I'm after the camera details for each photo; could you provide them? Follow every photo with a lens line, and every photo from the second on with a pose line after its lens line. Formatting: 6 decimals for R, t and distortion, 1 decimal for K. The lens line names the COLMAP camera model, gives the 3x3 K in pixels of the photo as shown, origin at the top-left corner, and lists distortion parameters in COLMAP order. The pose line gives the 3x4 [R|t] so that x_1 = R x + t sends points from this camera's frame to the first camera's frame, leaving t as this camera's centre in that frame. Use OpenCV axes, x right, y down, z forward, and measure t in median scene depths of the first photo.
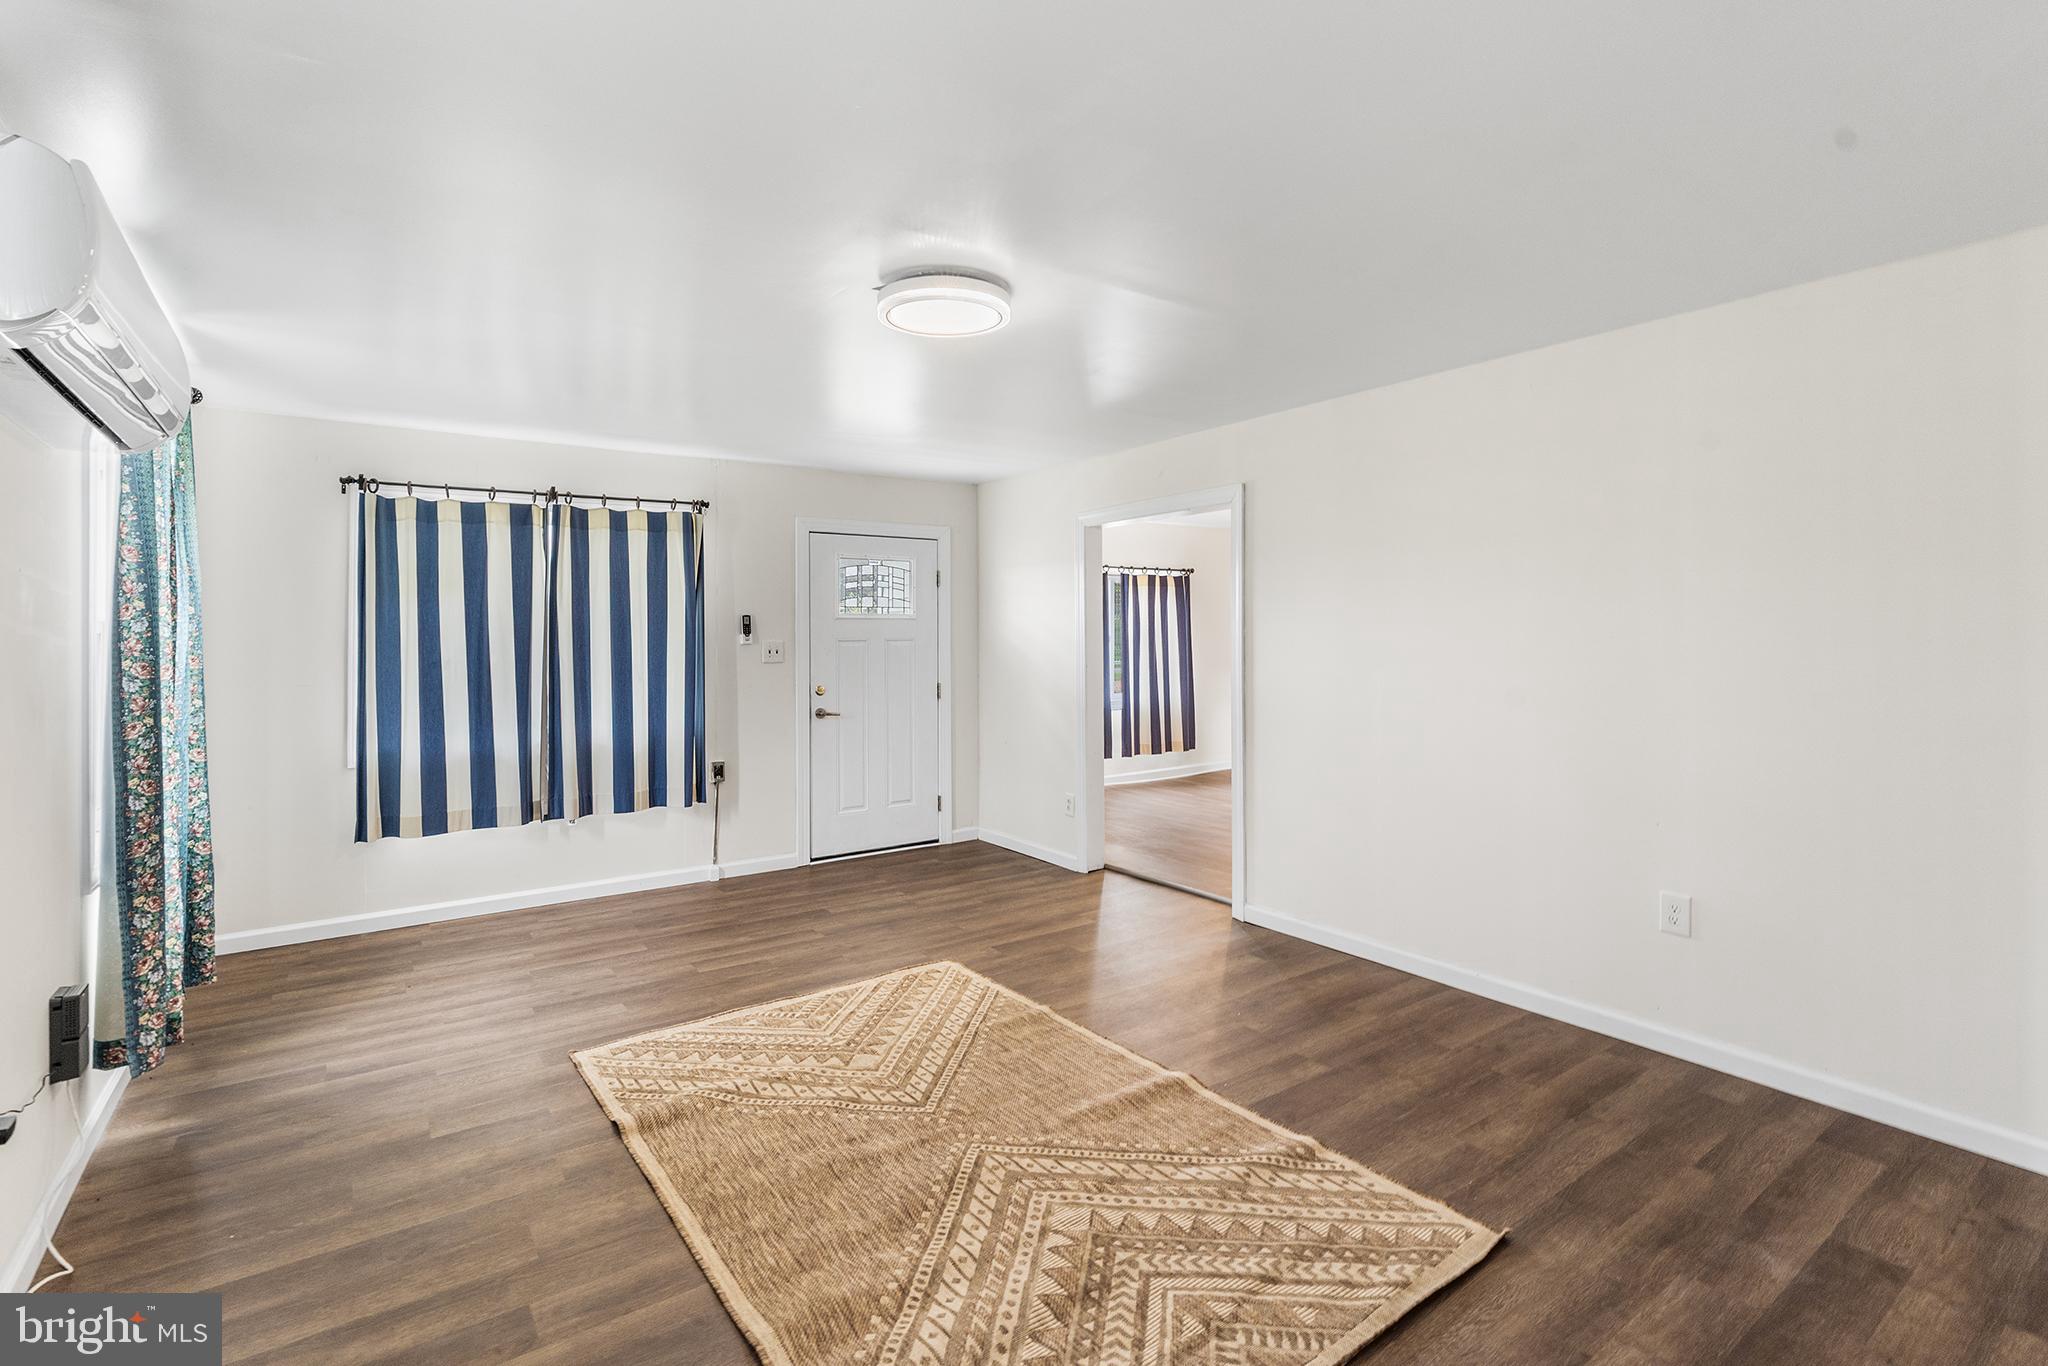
lens RADIAL K [[950.8, 0, 1025.0], [0, 950.8, 709.1], [0, 0, 1]] dist [-0.020435, 0.009196]
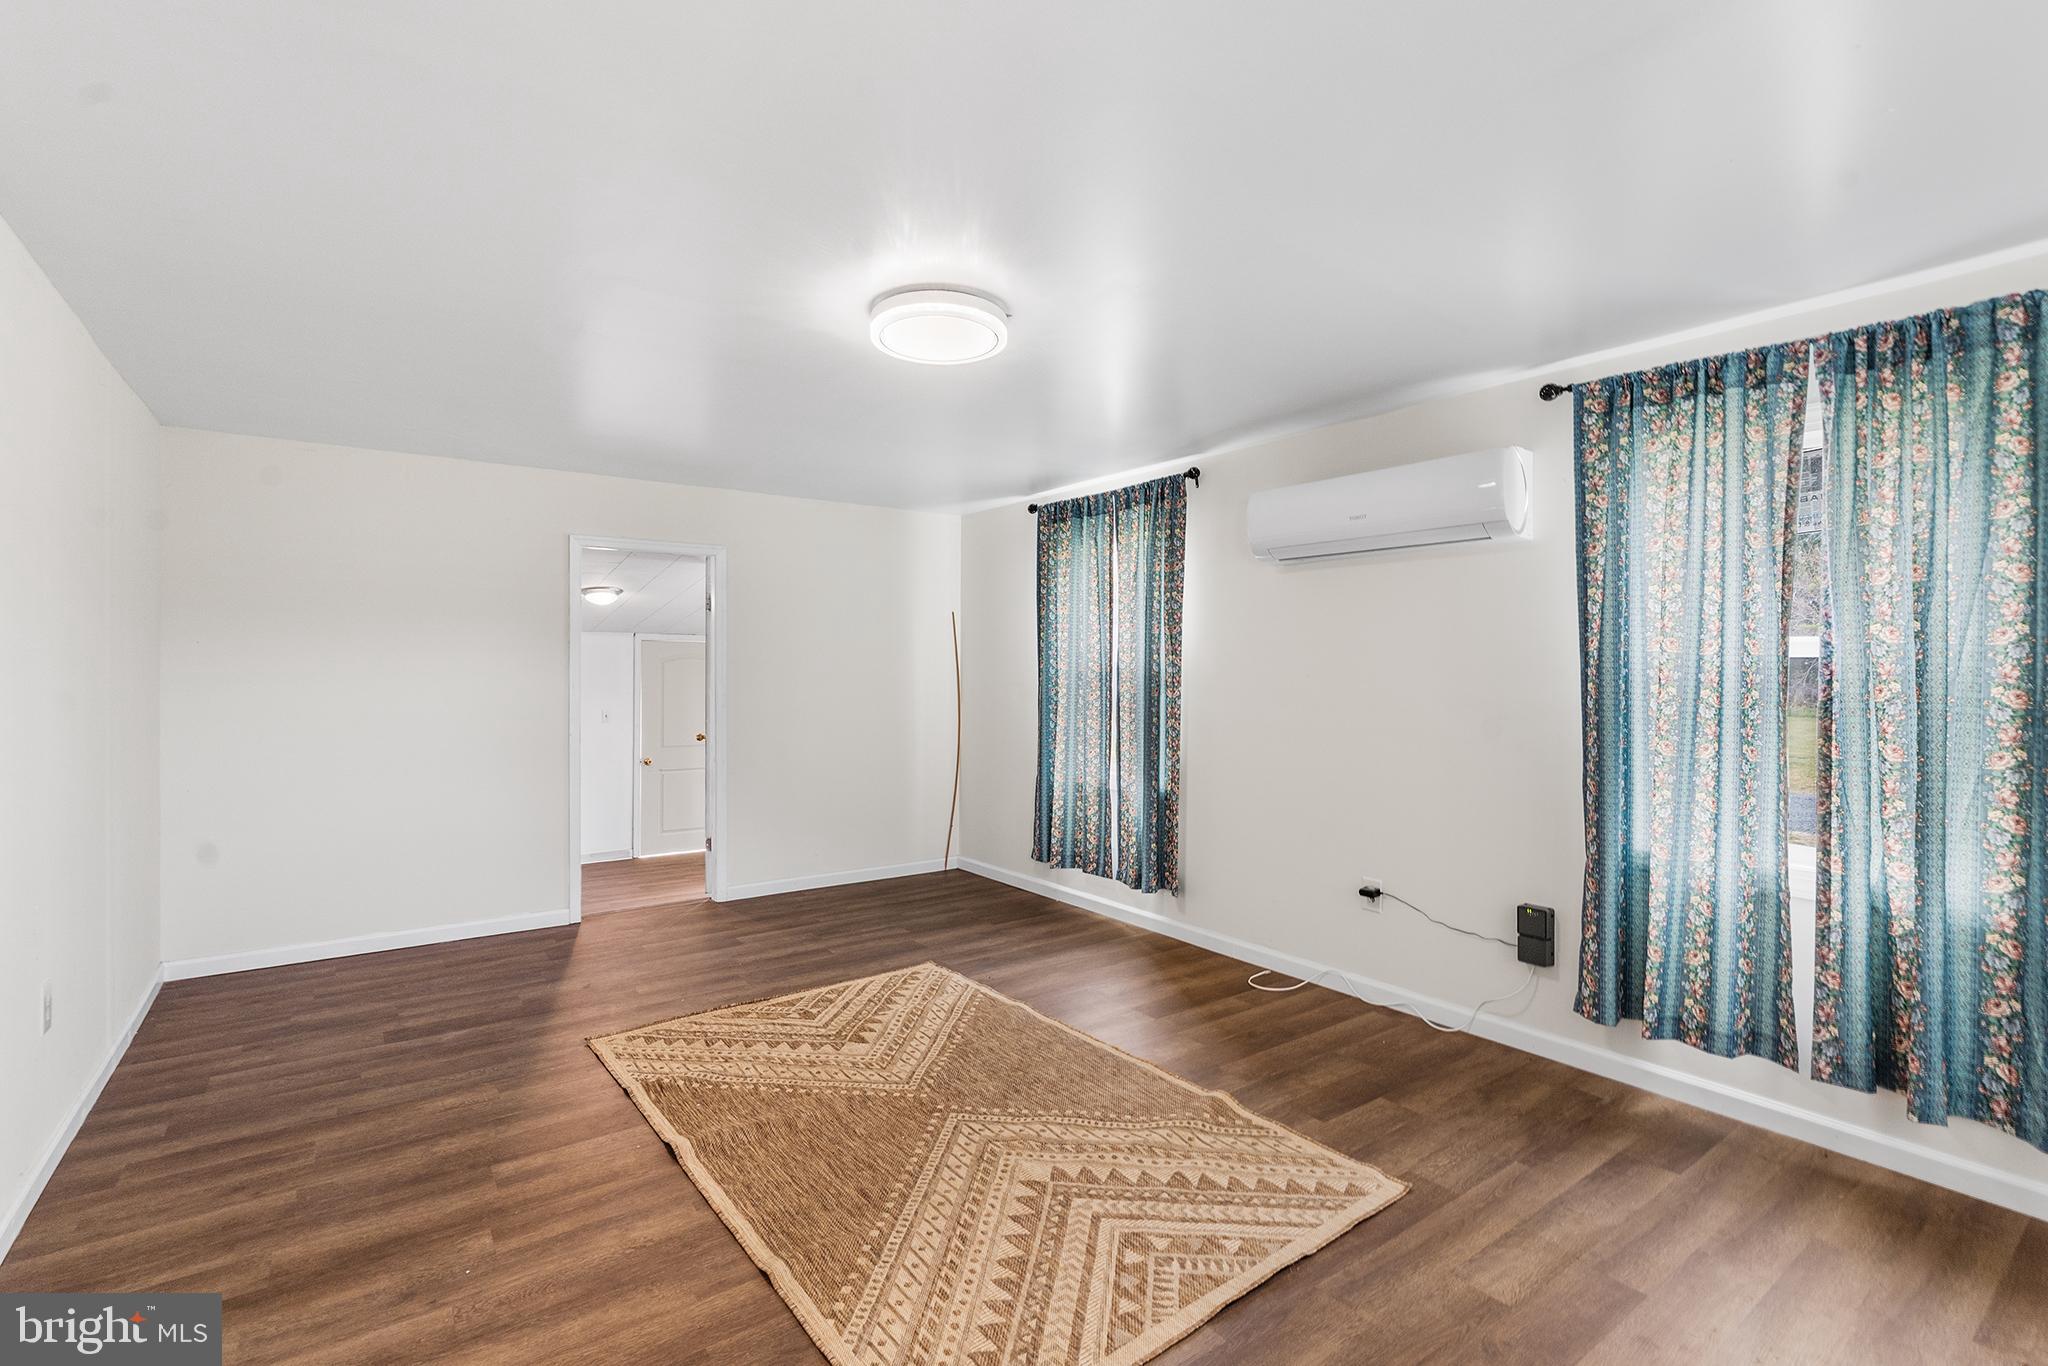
lens RADIAL K [[931.6, 0, 1027.2], [0, 931.6, 685.5], [0, 0, 1]] dist [-0.005388, 0.000484]
pose [[-0.999836, 0.001854, -0.017994, -0.151009], [0.000207, 0.995840, 0.091118, -0.135405], [0.018088, 0.091100, -0.995677, 1.818255]]
